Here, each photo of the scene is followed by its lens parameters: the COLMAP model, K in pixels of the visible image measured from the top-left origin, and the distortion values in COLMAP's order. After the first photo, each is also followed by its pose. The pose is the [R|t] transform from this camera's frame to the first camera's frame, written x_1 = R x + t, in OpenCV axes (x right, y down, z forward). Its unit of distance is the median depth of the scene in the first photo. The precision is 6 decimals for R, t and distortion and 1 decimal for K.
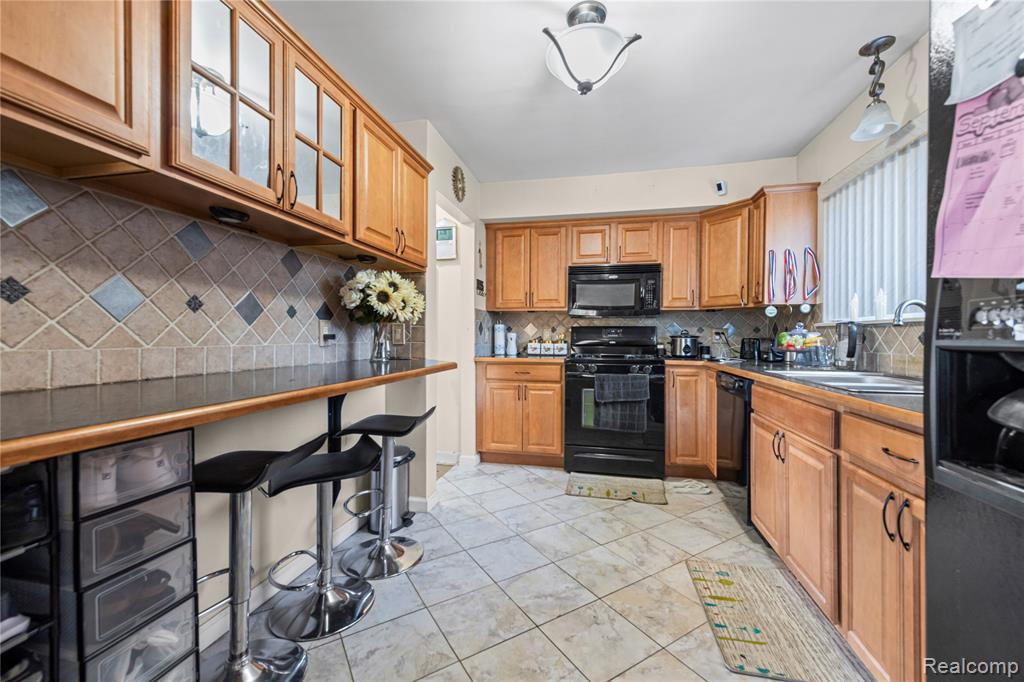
lens RADIAL K [[405.6, 0, 512.0], [0, 405.6, 341.7], [0, 0, 1]] dist [0.002058, -0.000062]
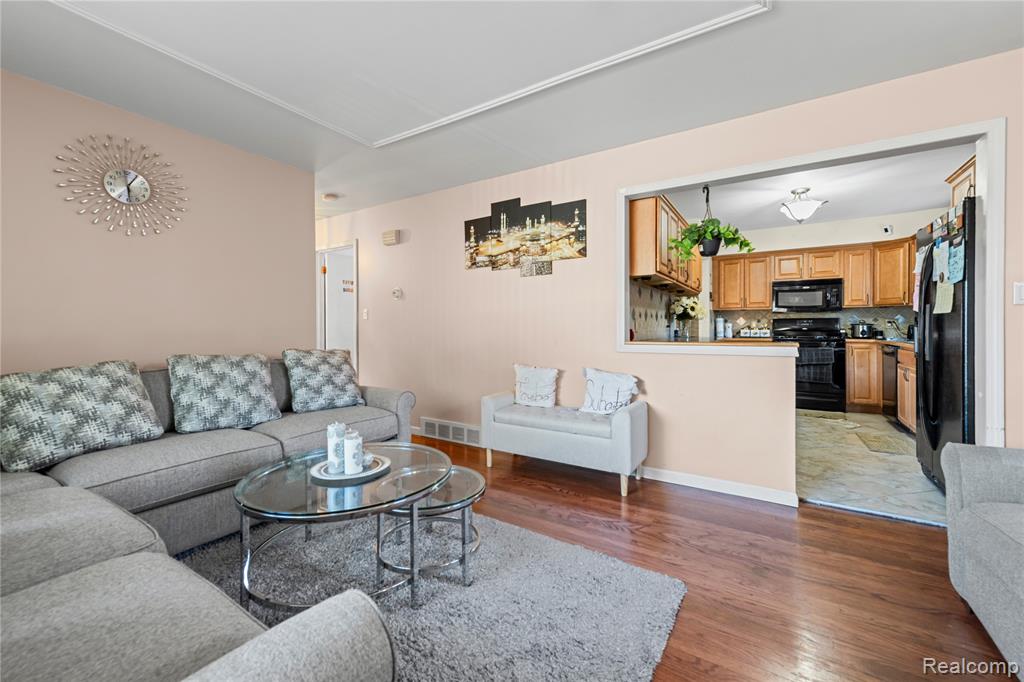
lens RADIAL K [[405.6, 0, 513.6], [0, 405.6, 331.0], [0, 0, 1]] dist [0.002058, -0.000062]
pose [[0.941783, -0.006537, -0.336159, -0.296017], [0.004964, 0.999972, -0.005537, 0.014225], [0.336186, 0.003546, 0.941789, -0.883030]]
